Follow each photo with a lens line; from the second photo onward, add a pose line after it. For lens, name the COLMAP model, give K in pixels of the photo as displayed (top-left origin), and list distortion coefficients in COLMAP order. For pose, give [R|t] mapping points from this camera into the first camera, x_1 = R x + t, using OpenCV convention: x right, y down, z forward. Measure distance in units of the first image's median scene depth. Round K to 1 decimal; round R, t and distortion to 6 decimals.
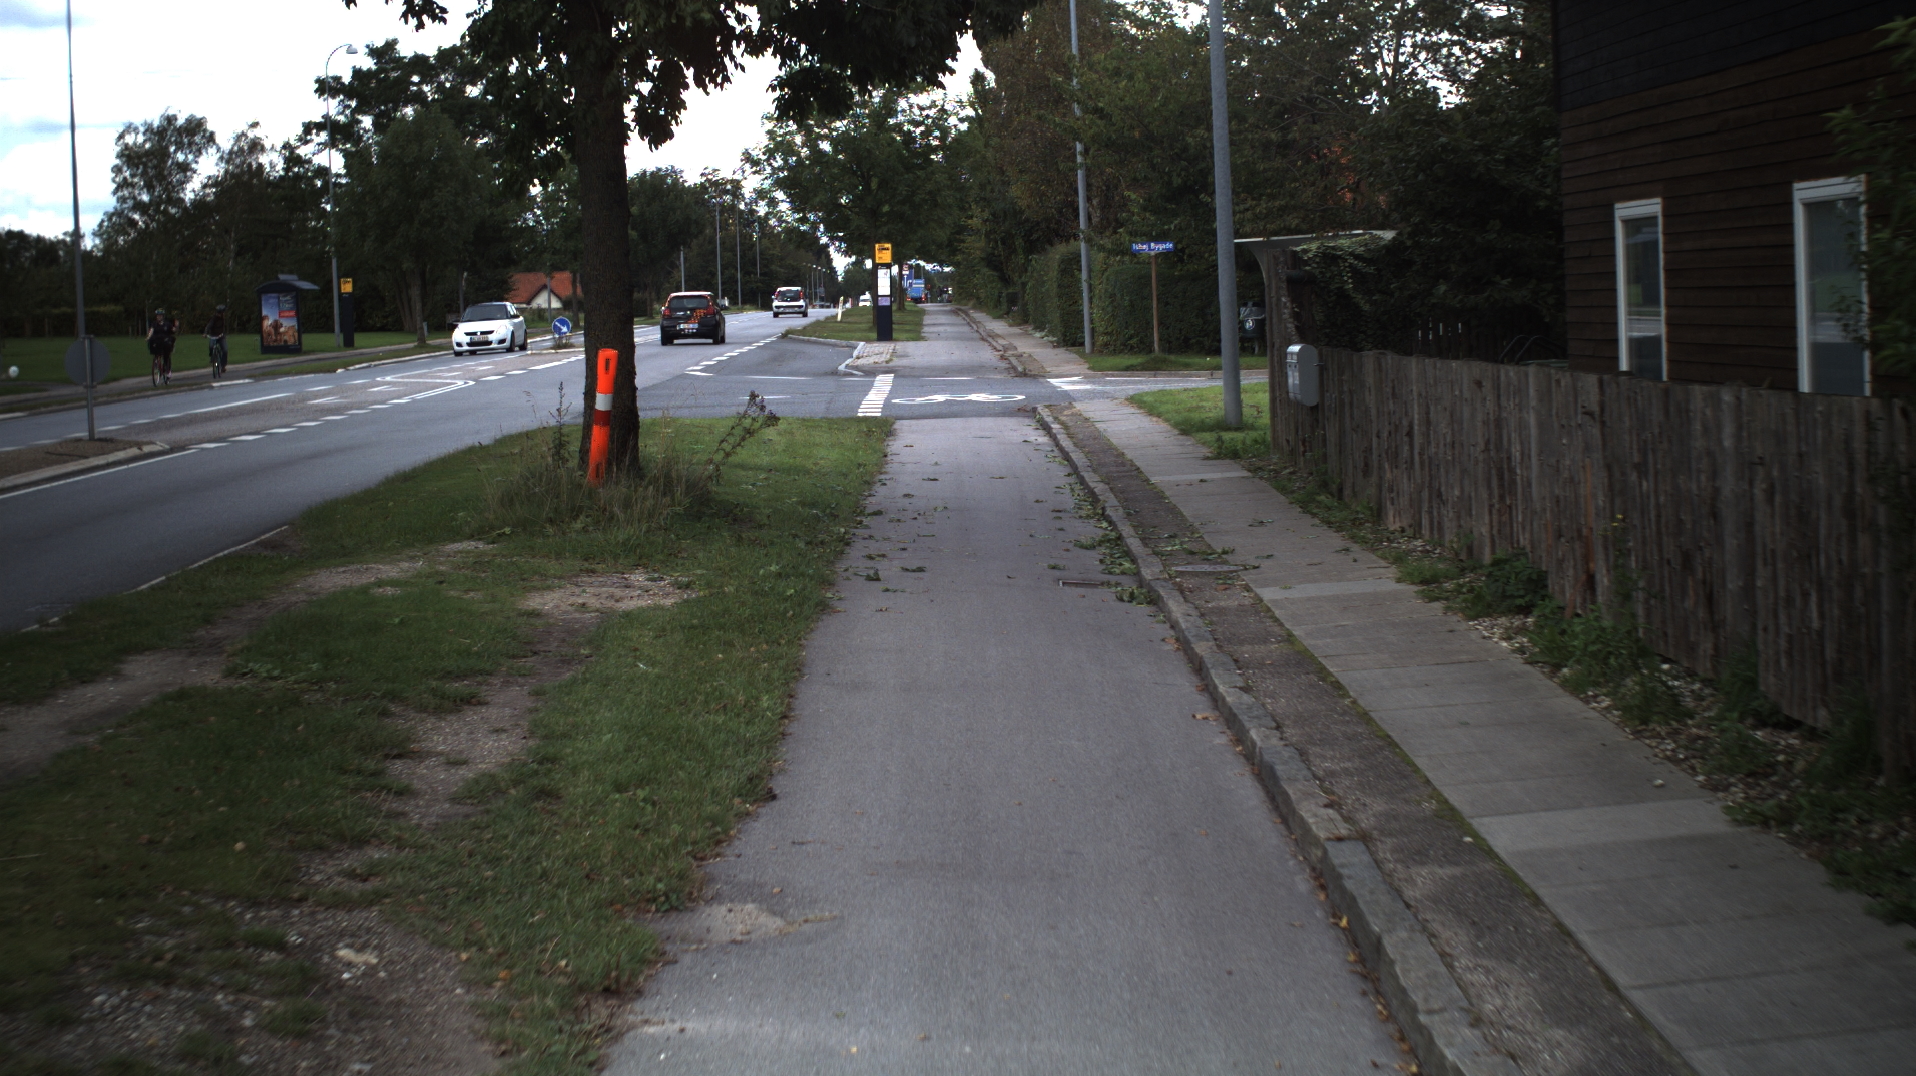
lens RADIAL K [[3660.6, 0, 958.0], [0, 3660.6, 538.0], [0, 0, 1]] dist [-0.245865, 0.104390]
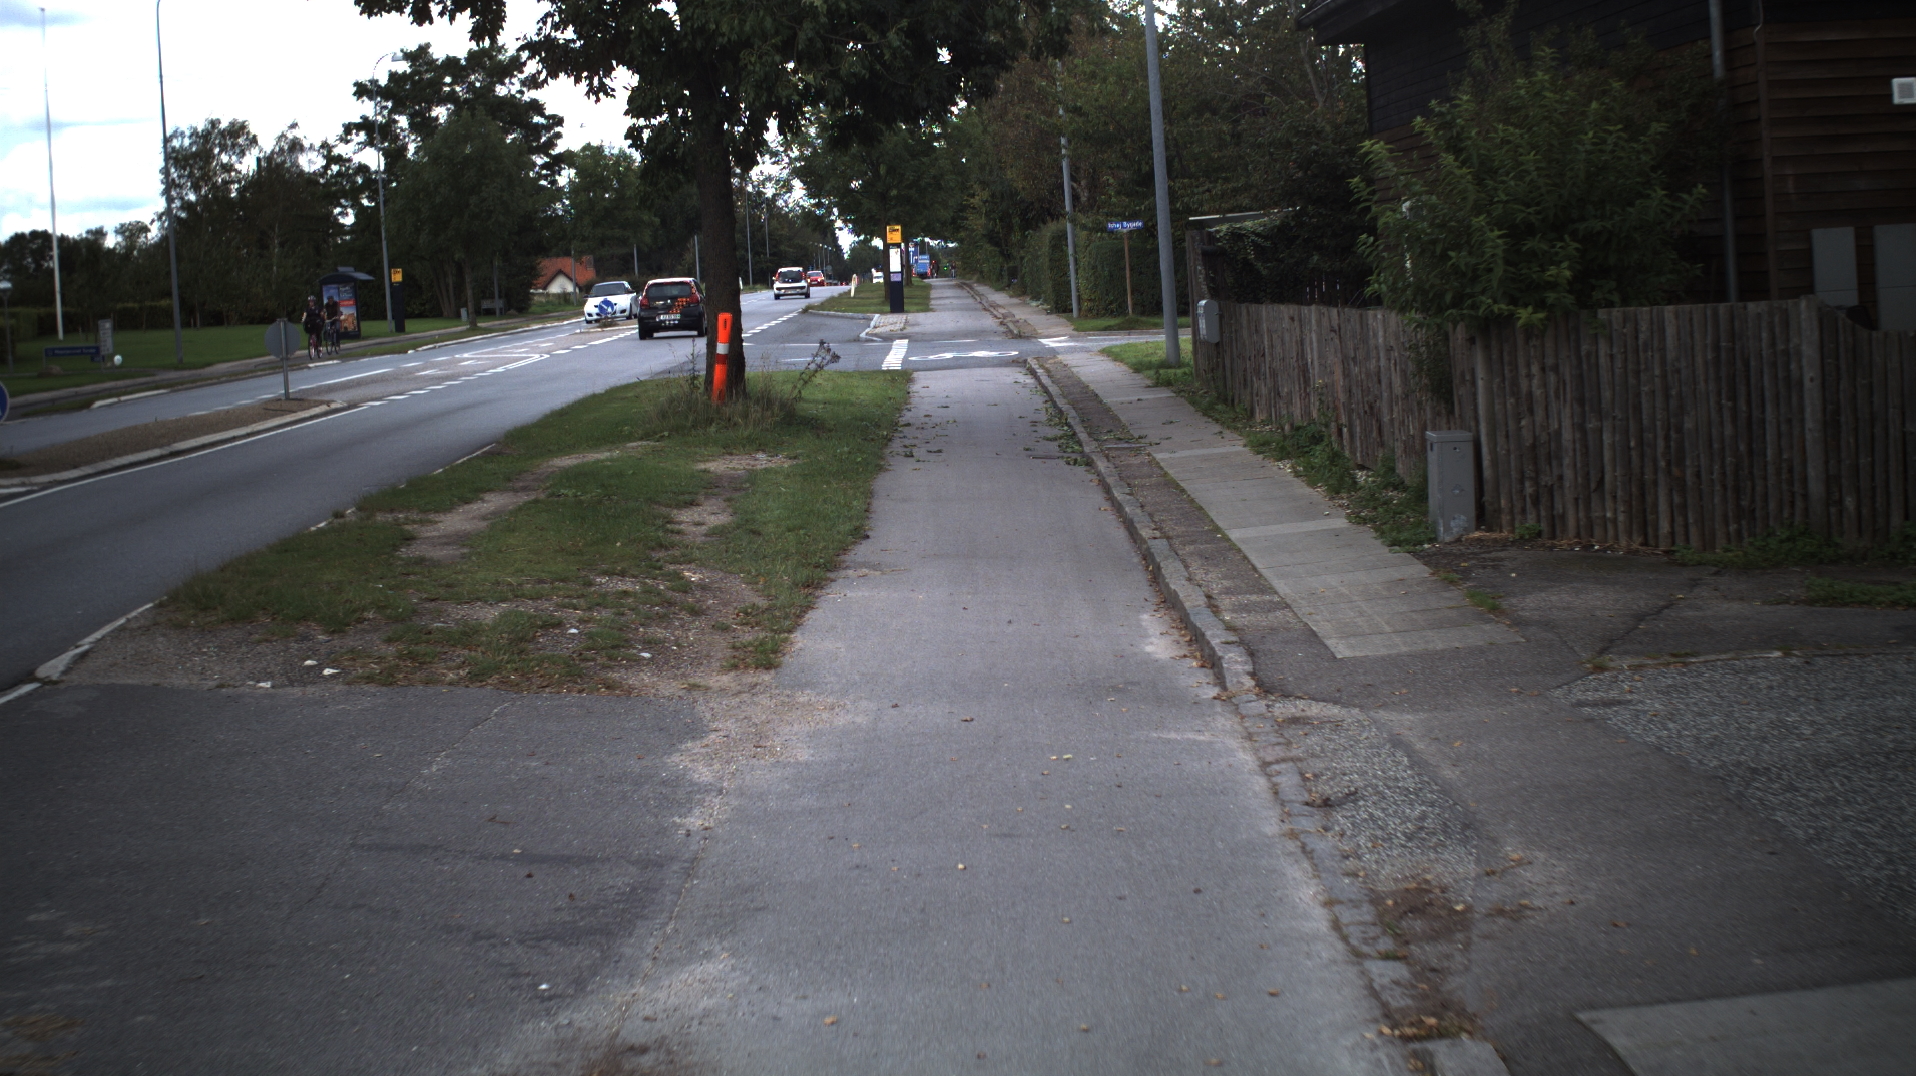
lens RADIAL K [[3660.6, 0, 958.0], [0, 3660.6, 538.0], [0, 0, 1]] dist [-0.245865, 0.104390]
pose [[0.999677, -0.025234, -0.003168, 0.000361], [0.025255, 0.999657, 0.006875, 0.008691], [0.002993, -0.006953, 0.999971, -0.132626]]
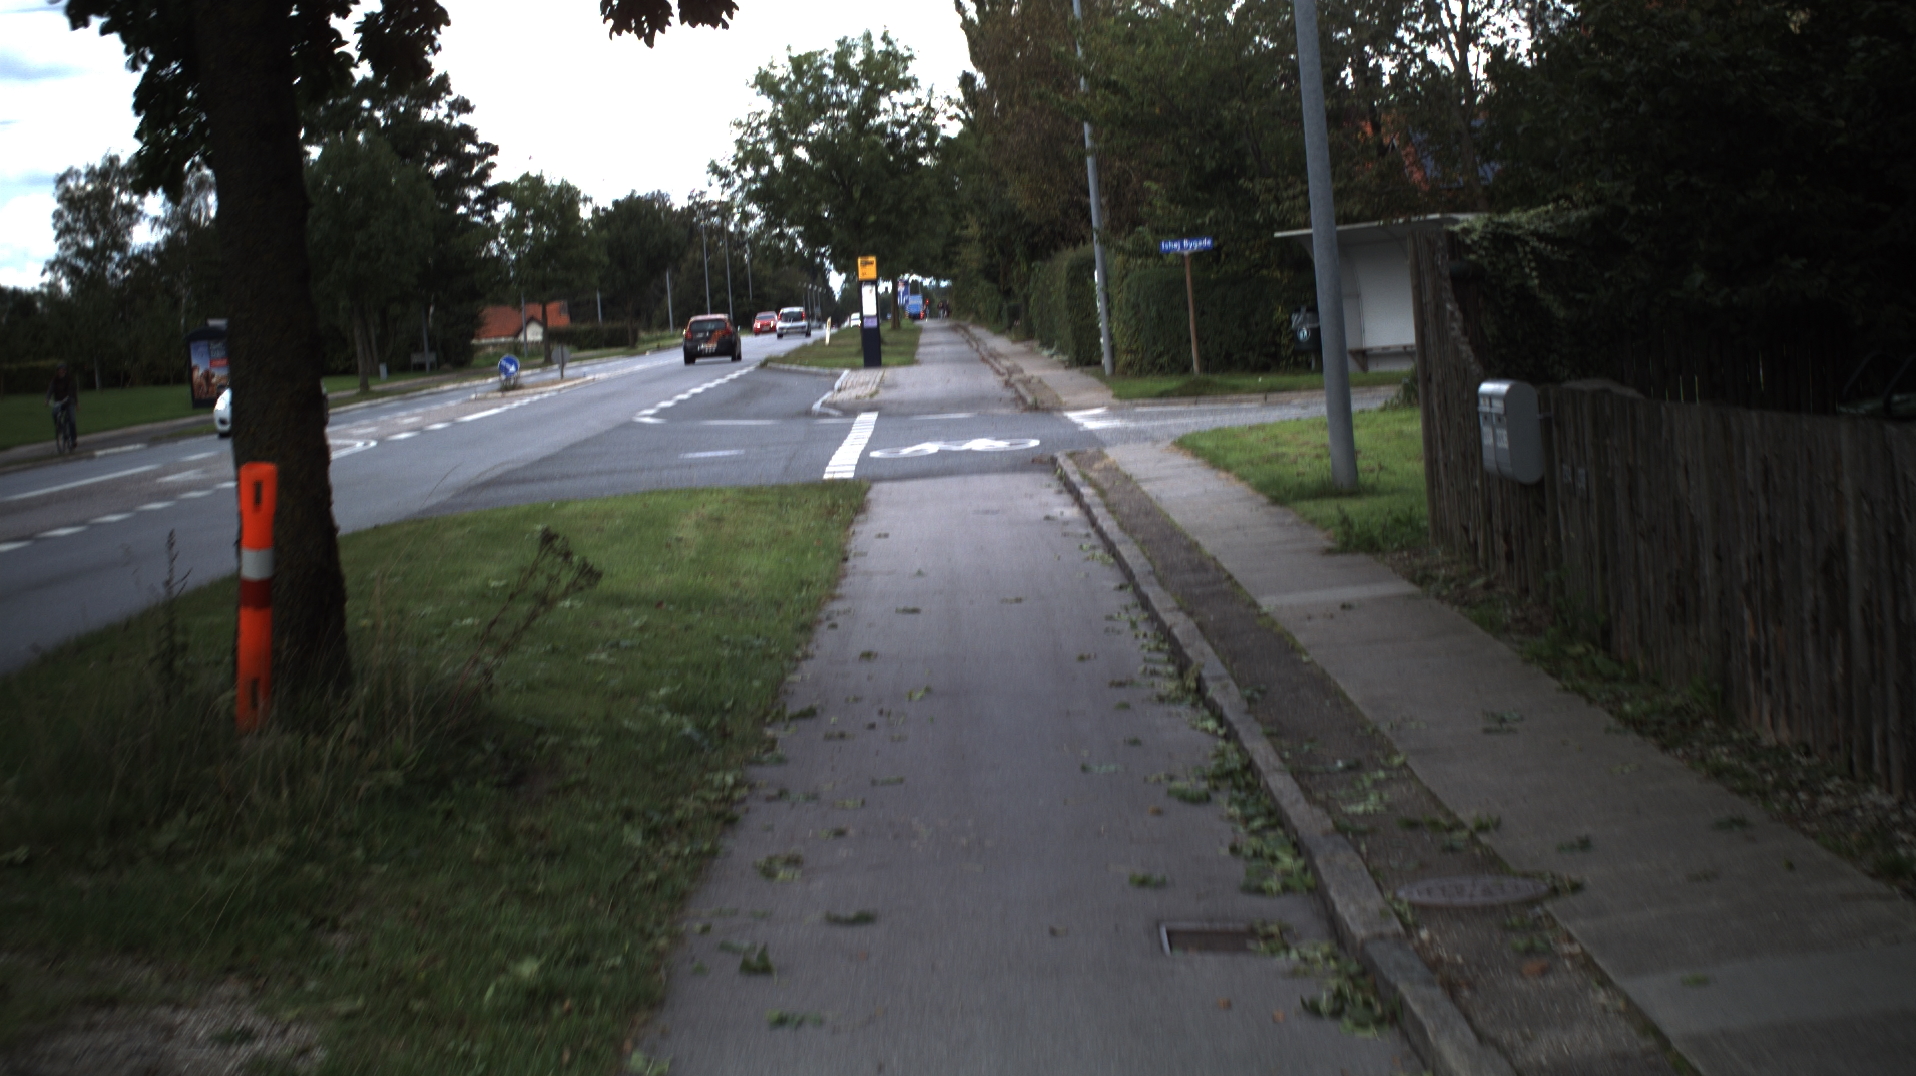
lens RADIAL K [[3660.6, 0, 958.0], [0, 3660.6, 538.0], [0, 0, 1]] dist [-0.245865, 0.104390]
pose [[0.999123, -0.041783, -0.002549, 0.001221], [0.041772, 0.999119, -0.003918, -0.009509], [0.002710, 0.003808, 0.999989, 0.132678]]
